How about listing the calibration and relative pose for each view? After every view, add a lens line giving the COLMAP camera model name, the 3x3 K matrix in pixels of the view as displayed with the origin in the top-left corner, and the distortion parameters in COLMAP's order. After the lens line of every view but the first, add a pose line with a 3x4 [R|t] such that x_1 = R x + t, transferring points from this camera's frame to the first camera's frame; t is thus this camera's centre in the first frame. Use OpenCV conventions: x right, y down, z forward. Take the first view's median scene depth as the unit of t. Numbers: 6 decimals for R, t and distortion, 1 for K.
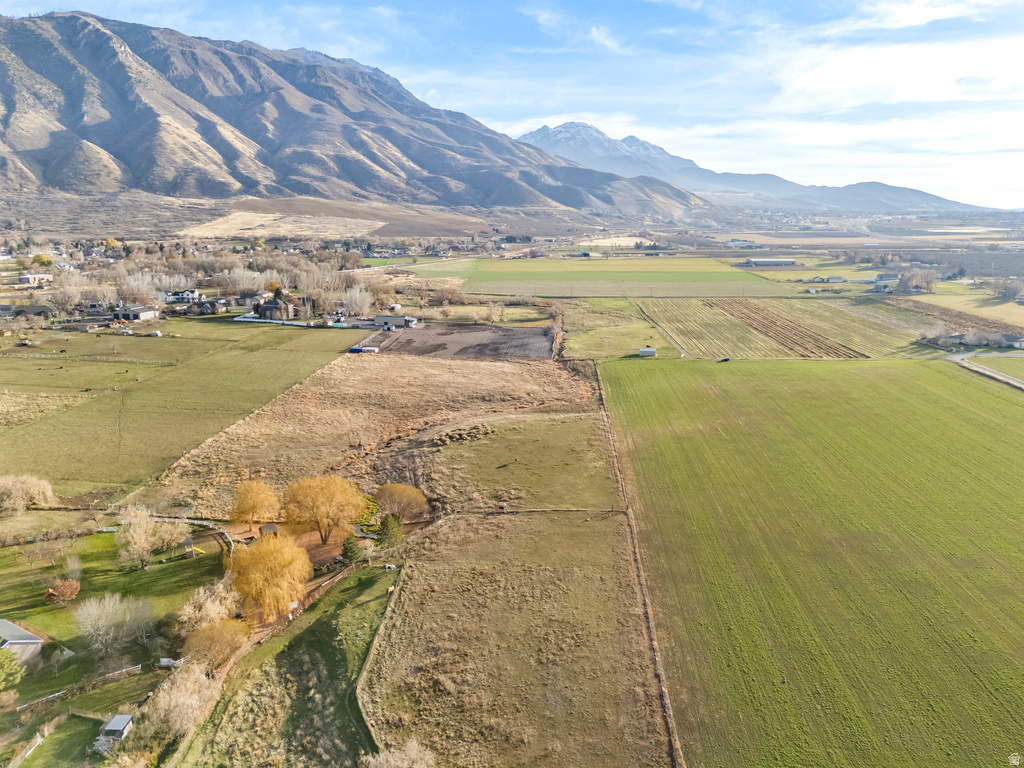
lens RADIAL K [[752.3, 0, 512.8], [0, 752.3, 377.0], [0, 0, 1]] dist [0.072069, -0.059415]
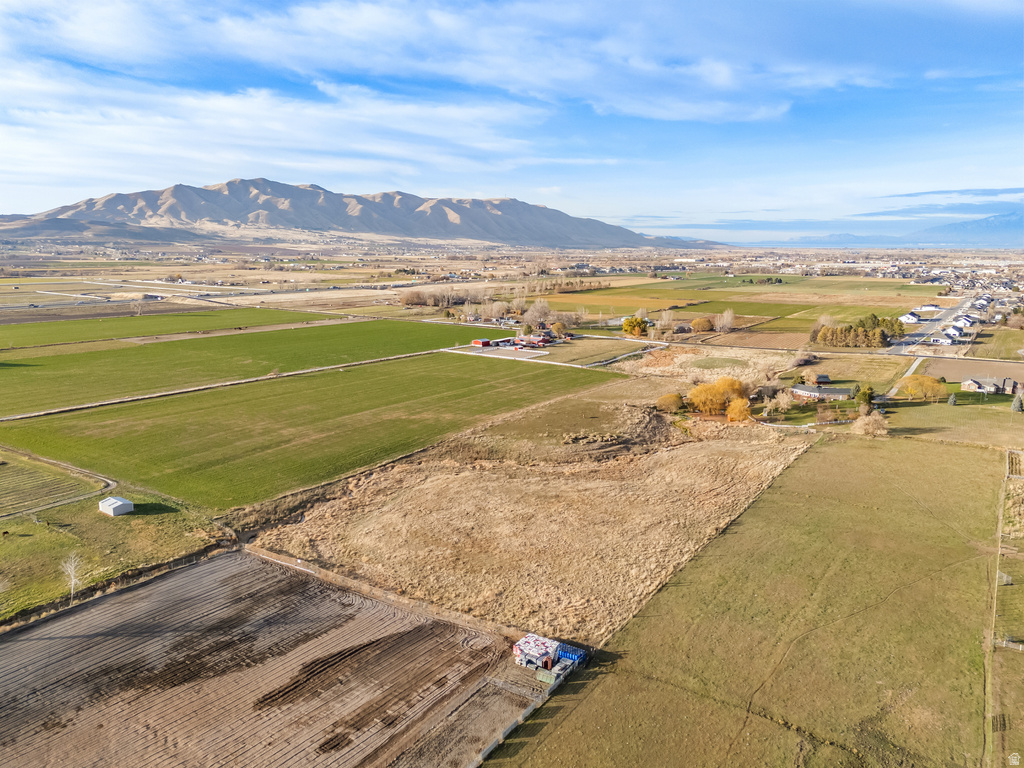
lens RADIAL K [[752.3, 0, 512.8], [0, 752.3, 377.0], [0, 0, 1]] dist [0.072069, -0.059415]
pose [[-0.856894, -0.093942, 0.506861, -0.058420], [0.102894, 0.932299, 0.346745, -0.047210], [-0.505120, 0.349276, -0.789215, 0.201020]]
